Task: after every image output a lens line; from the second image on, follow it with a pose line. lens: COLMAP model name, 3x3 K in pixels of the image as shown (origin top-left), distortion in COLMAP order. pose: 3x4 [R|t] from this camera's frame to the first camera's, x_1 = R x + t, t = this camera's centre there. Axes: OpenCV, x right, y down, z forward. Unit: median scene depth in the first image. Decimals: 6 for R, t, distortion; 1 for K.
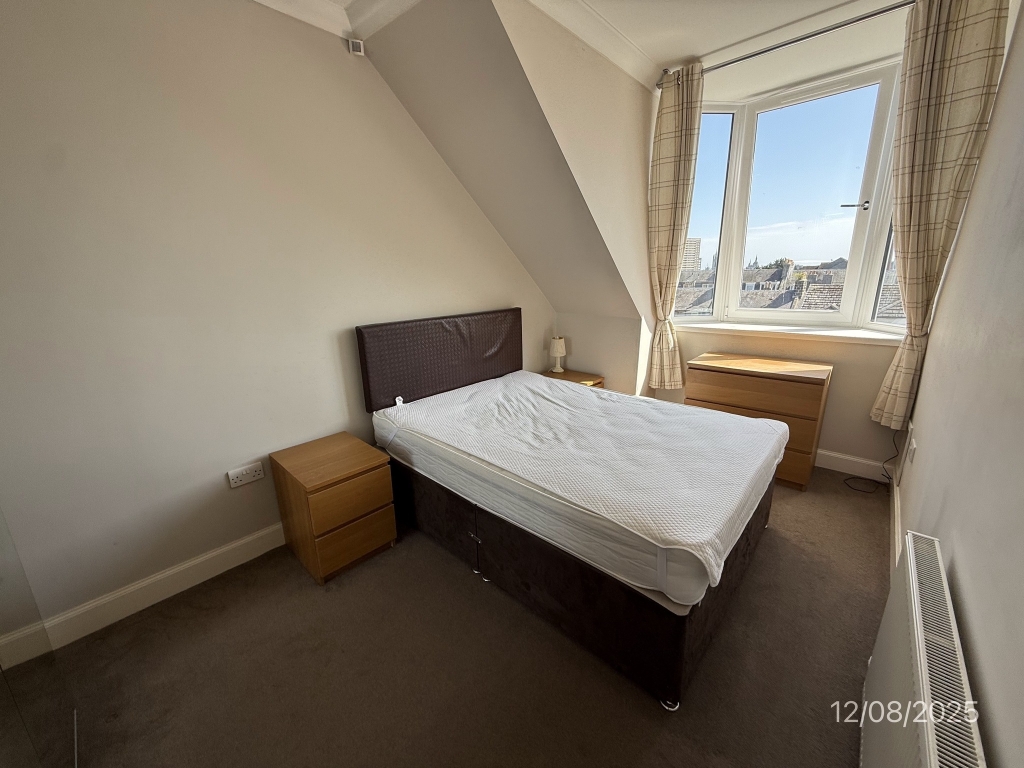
lens RADIAL K [[406.2, 0, 512.0], [0, 406.2, 384.0], [0, 0, 1]] dist [0.002352, -0.000318]
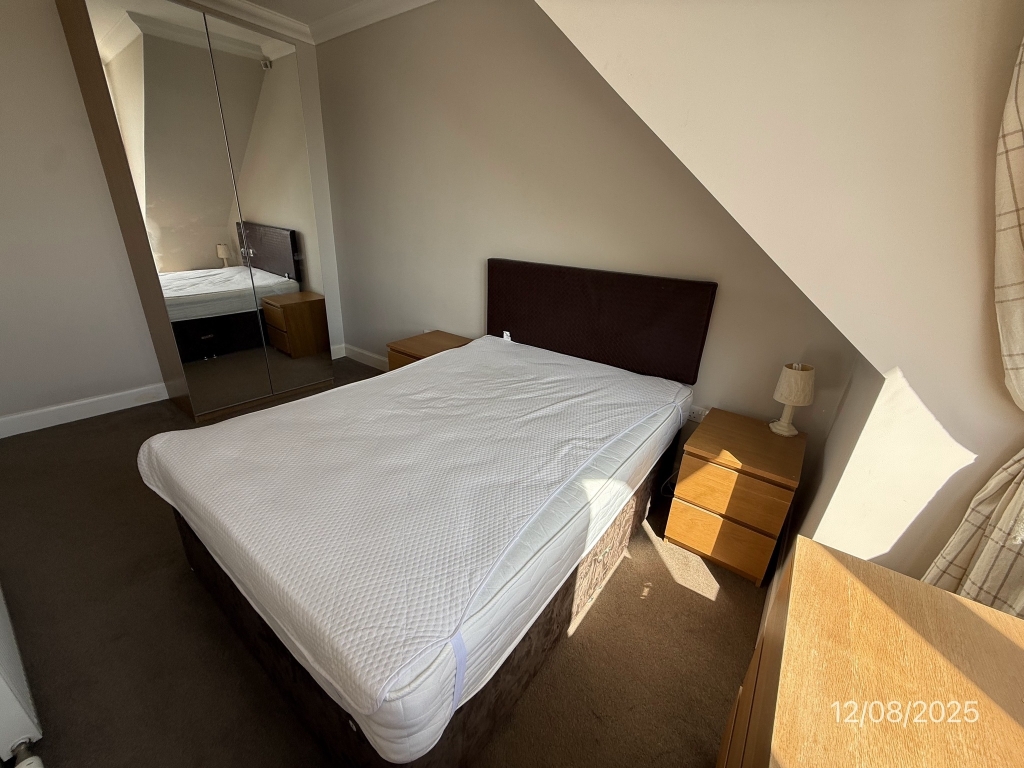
lens RADIAL K [[406.2, 0, 512.0], [0, 406.2, 384.0], [0, 0, 1]] dist [0.002352, -0.000318]
pose [[0.083374, 0.399853, -0.912779, 0.767547], [-0.296336, 0.884480, 0.360389, -0.239955], [0.951438, 0.240443, 0.192234, 0.845636]]
